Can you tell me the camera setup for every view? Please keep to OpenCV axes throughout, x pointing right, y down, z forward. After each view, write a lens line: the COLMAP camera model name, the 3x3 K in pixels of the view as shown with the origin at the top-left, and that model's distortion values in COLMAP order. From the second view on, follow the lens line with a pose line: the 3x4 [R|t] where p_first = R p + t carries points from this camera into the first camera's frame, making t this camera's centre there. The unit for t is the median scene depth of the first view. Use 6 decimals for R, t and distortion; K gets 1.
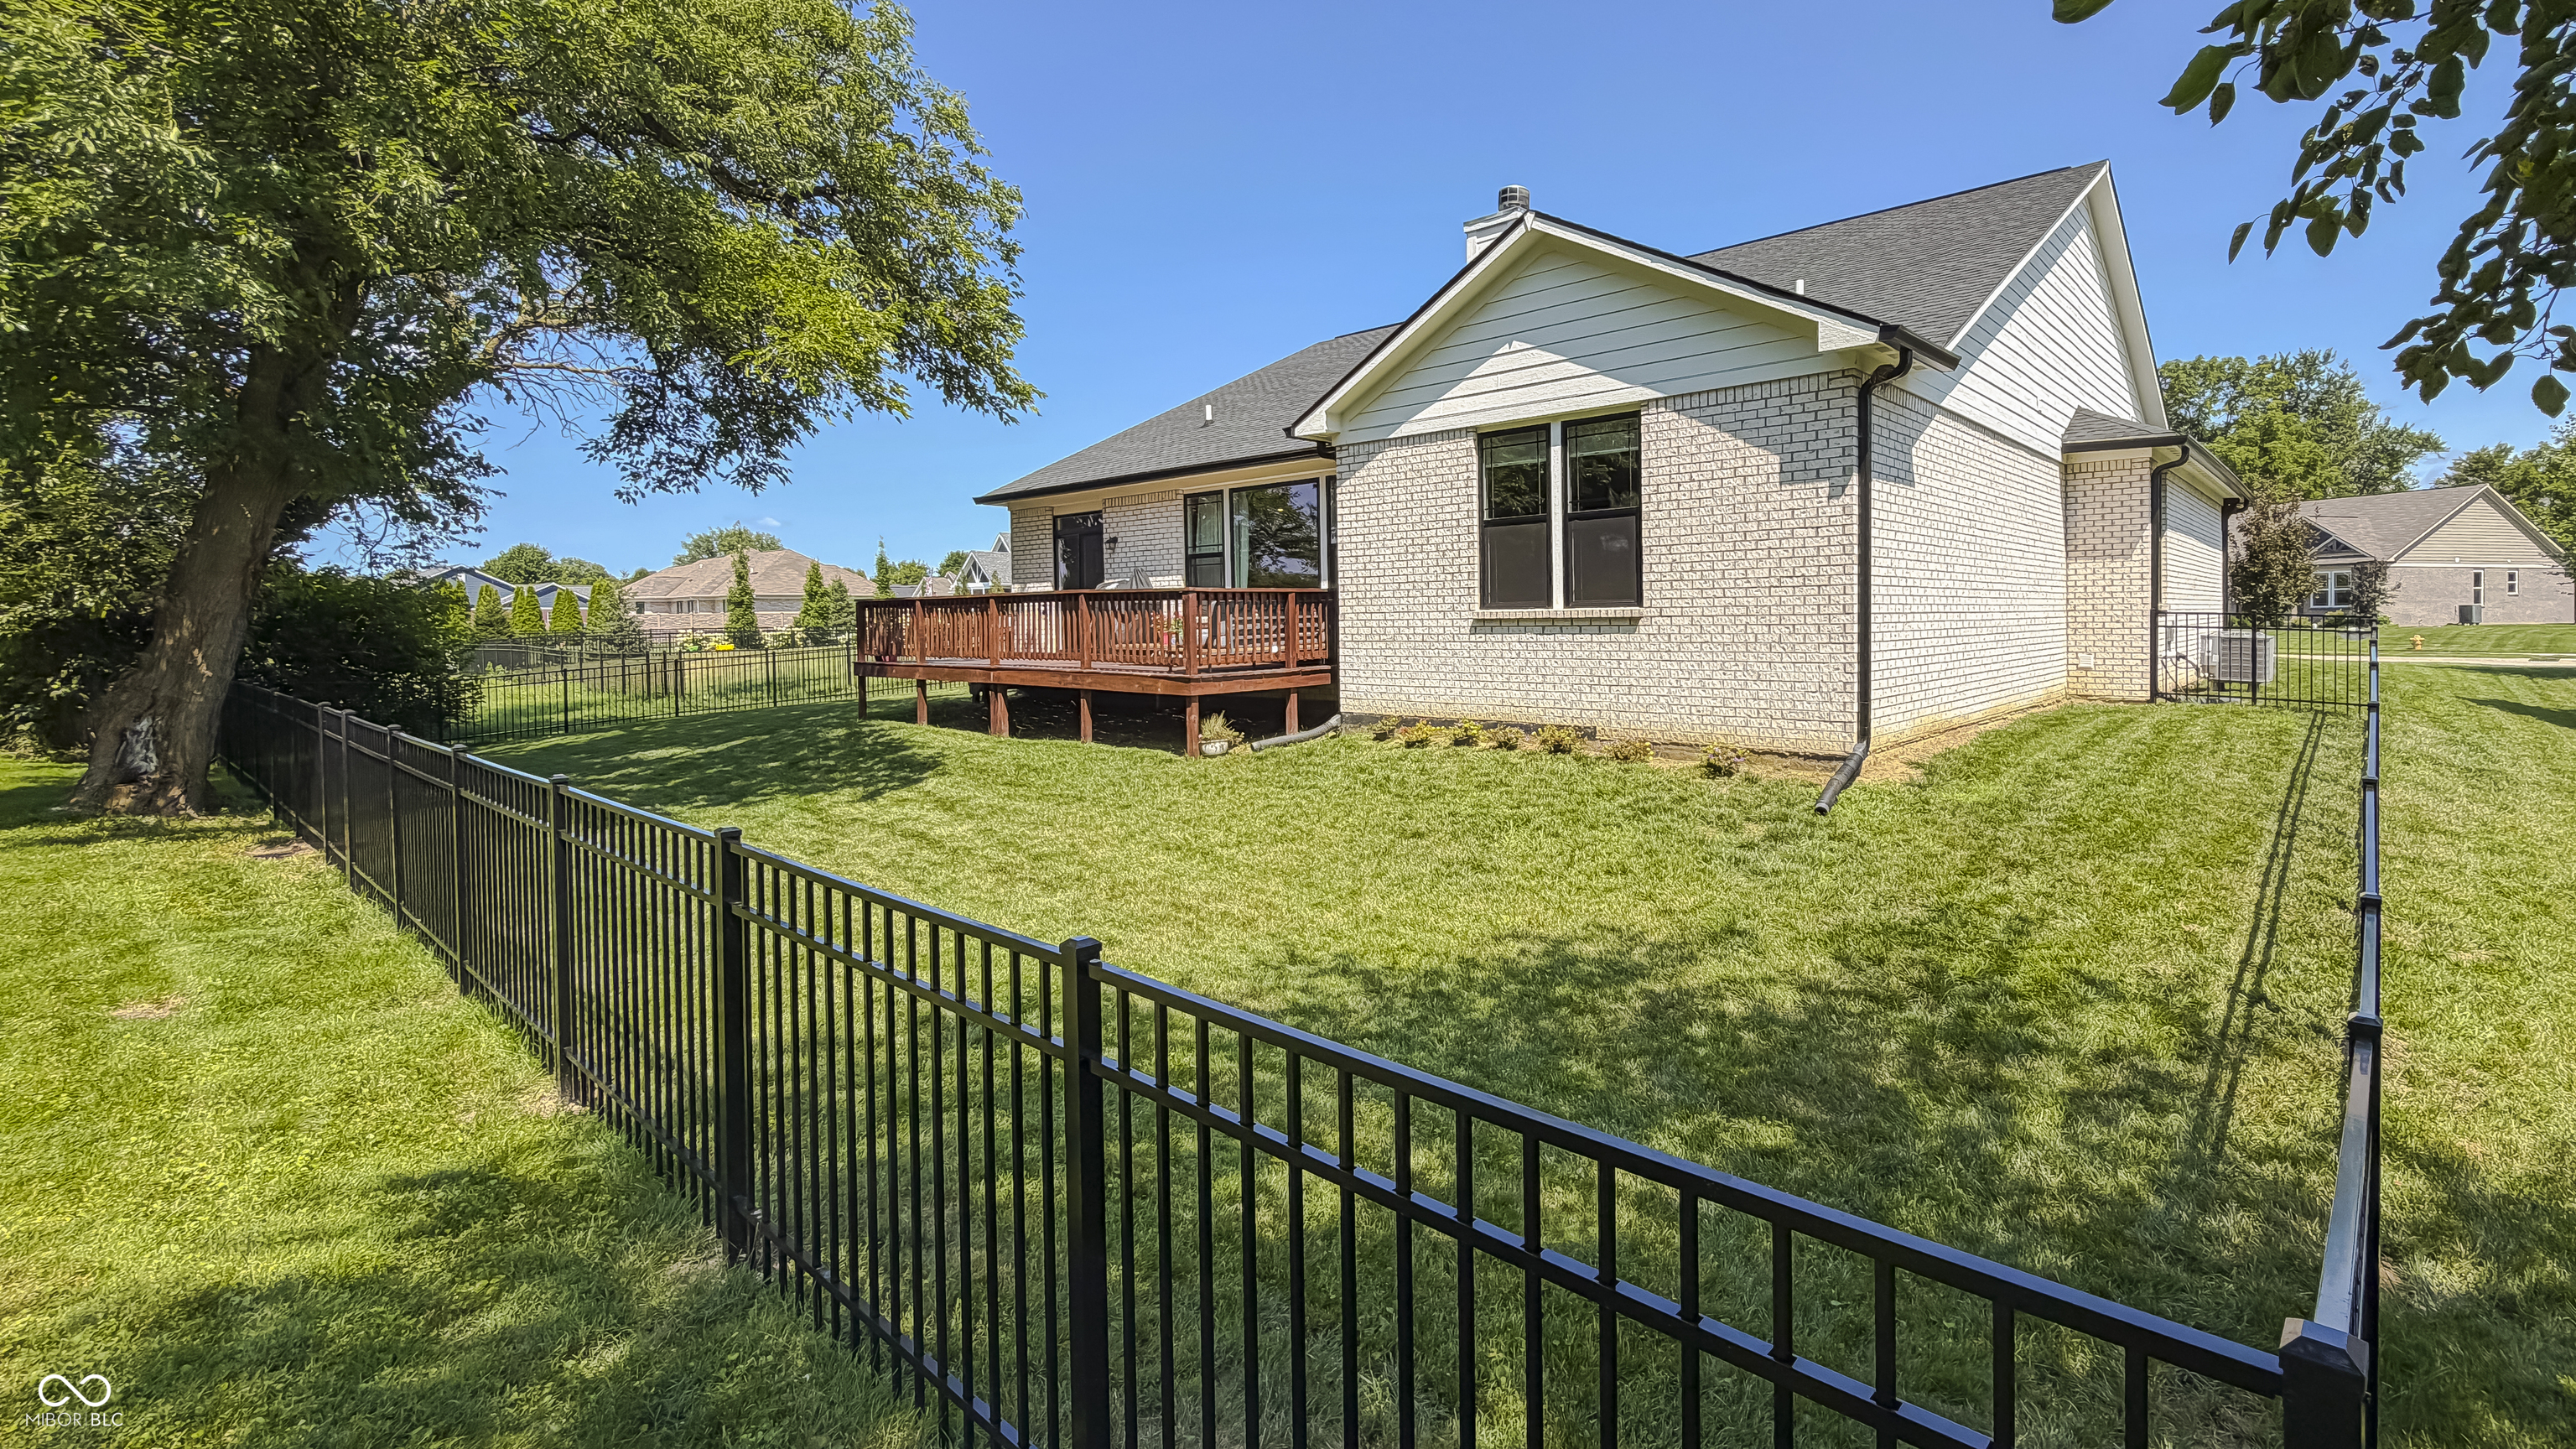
lens RADIAL K [[1135.2, 0, 1420.4], [0, 1135.2, 622.8], [0, 0, 1]] dist [-0.000209, 0.000074]
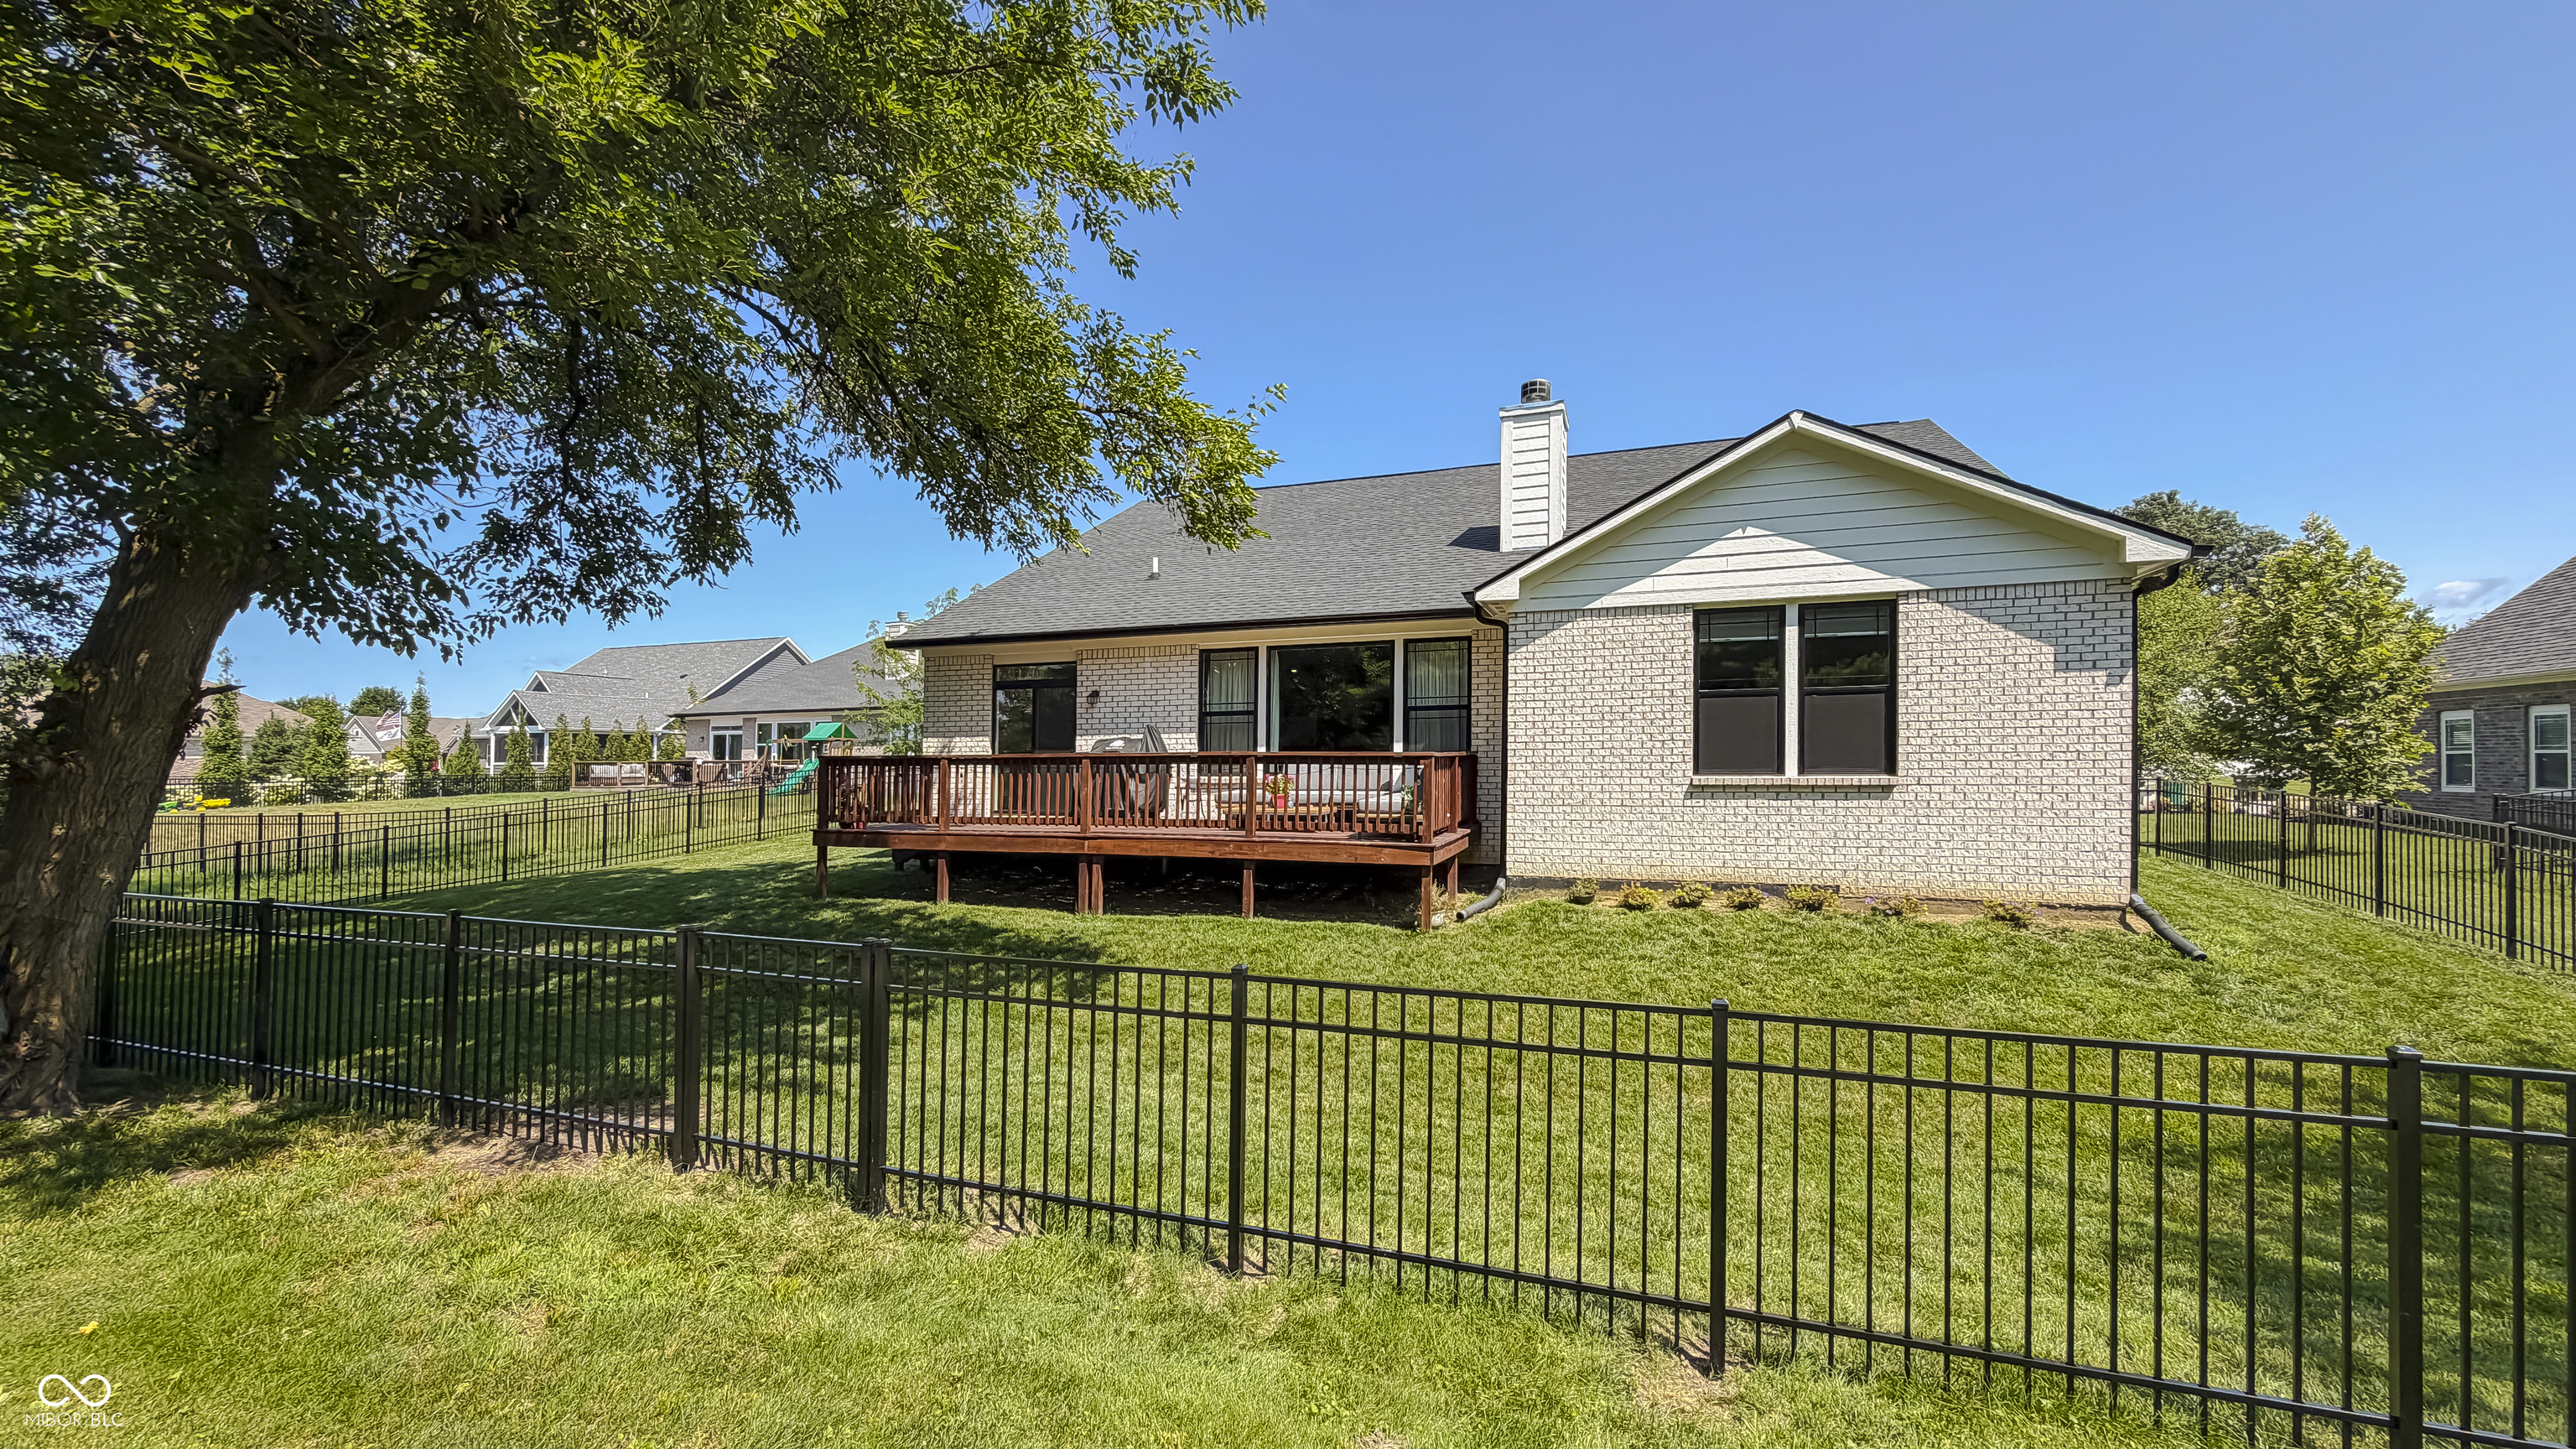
lens RADIAL K [[1025.4, 0, 1304.4], [0, 1025.4, 726.1], [0, 0, 1]] dist [0.000422, 0.000161]
pose [[0.939366, 0.017869, 0.342450, -0.621374], [-0.002987, 0.999030, -0.043933, -0.015011], [-0.342903, 0.040246, 0.938508, 0.231142]]
